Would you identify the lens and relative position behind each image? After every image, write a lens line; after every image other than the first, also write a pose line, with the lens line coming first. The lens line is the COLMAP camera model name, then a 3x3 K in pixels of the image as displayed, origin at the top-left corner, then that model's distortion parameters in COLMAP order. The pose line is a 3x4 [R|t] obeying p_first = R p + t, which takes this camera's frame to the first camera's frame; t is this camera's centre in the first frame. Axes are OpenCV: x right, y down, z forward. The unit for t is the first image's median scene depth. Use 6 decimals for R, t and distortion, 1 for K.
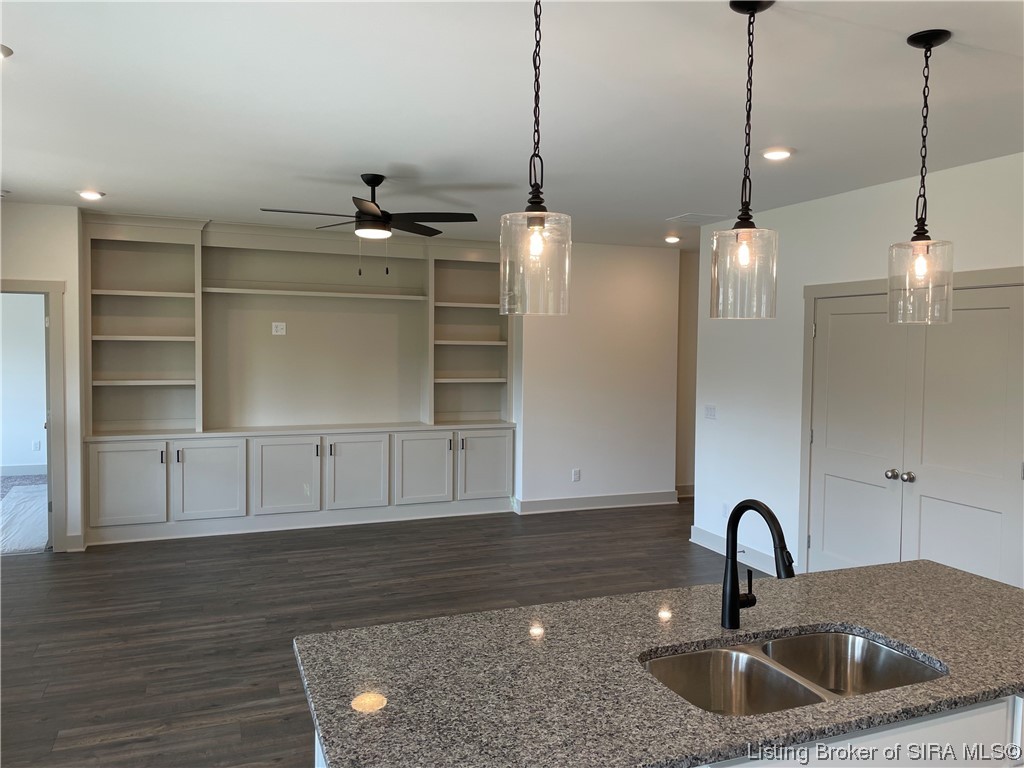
lens RADIAL K [[770.5, 0, 522.6], [0, 770.5, 375.9], [0, 0, 1]] dist [0.098337, -0.126454]
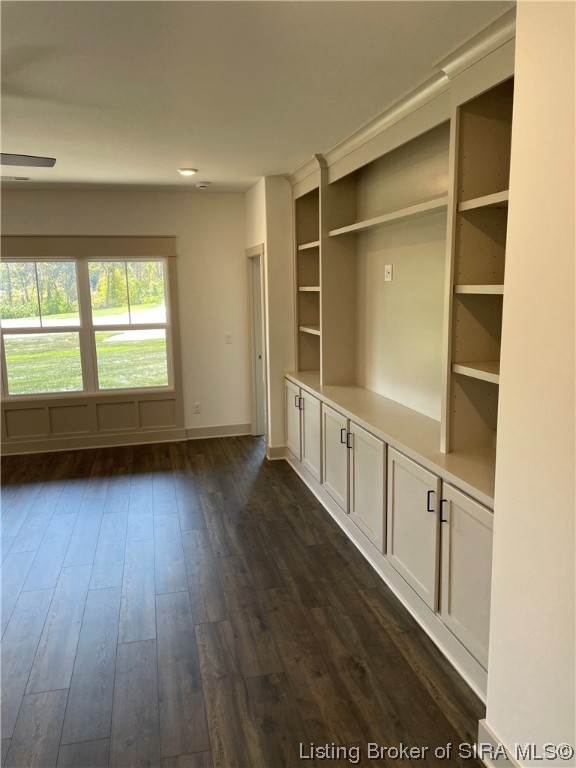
lens RADIAL K [[577.9, 0, 285.4], [0, 577.9, 382.7], [0, 0, 1]] dist [0.098337, -0.126454]
pose [[-0.151366, 0.156638, -0.975988, 0.317897], [-0.026992, 0.986342, 0.162486, -0.051126], [0.988109, 0.050938, -0.145071, 1.126598]]
